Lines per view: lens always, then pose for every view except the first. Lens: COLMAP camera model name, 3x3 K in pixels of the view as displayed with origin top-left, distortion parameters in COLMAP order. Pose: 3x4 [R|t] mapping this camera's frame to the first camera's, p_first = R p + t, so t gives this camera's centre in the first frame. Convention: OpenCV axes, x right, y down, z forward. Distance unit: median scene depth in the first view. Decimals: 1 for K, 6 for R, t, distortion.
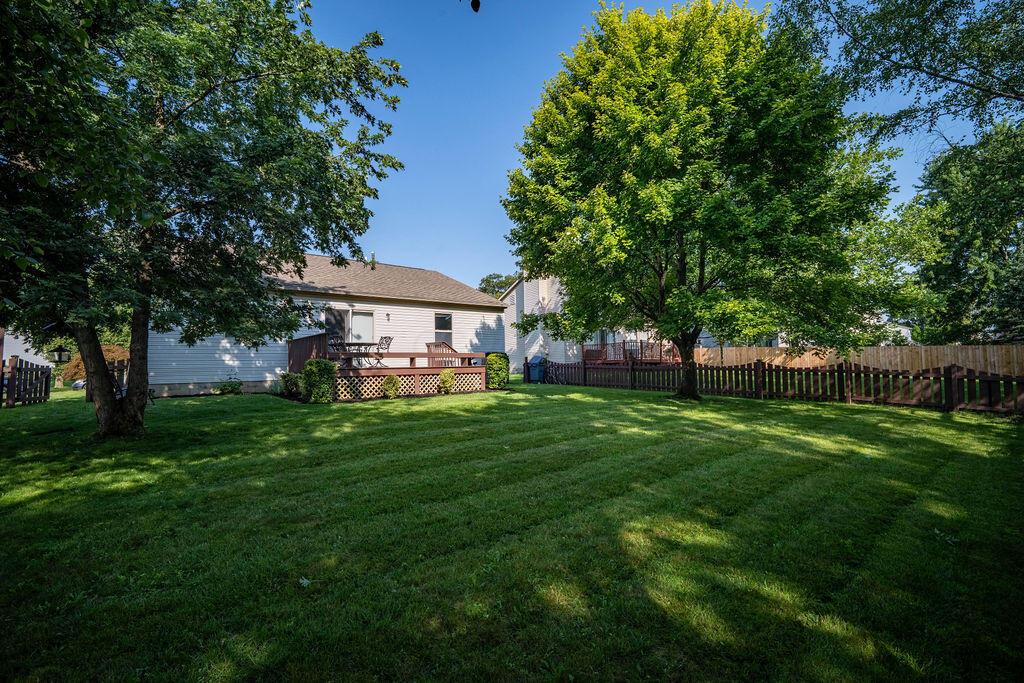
lens RADIAL K [[481.0, 0, 511.2], [0, 481.0, 346.6], [0, 0, 1]] dist [0.002565, 0.000324]
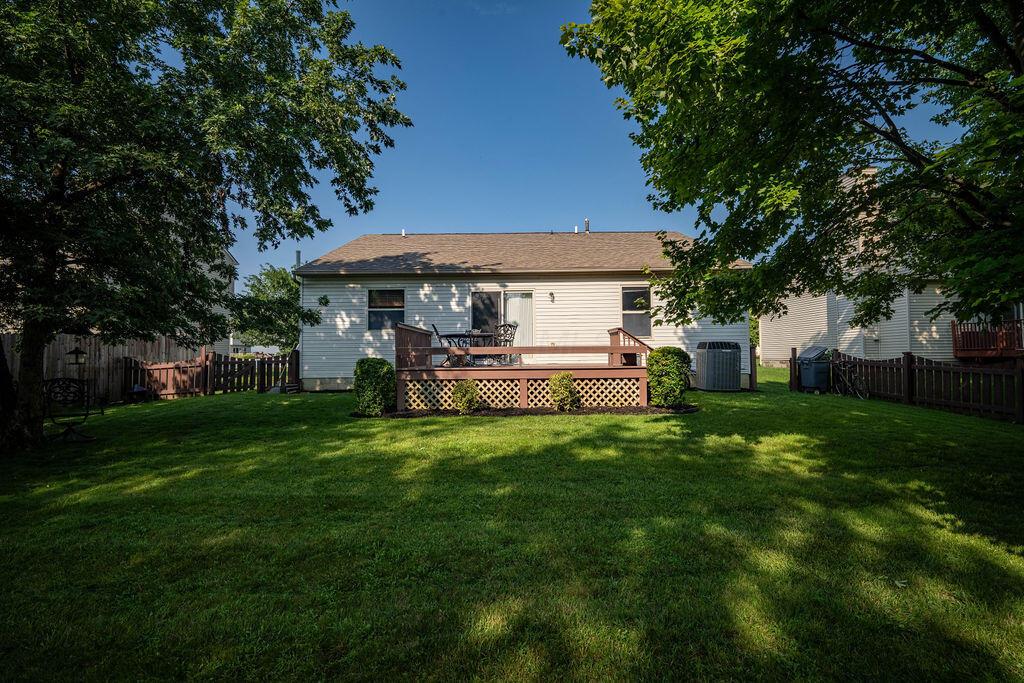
lens RADIAL K [[481.0, 0, 512.6], [0, 481.0, 336.6], [0, 0, 1]] dist [0.002565, 0.000324]
pose [[0.765613, -0.010783, -0.643210, 0.234810], [0.020615, 0.999757, 0.007777, -0.007838], [0.642970, -0.019214, 0.765650, 0.475500]]
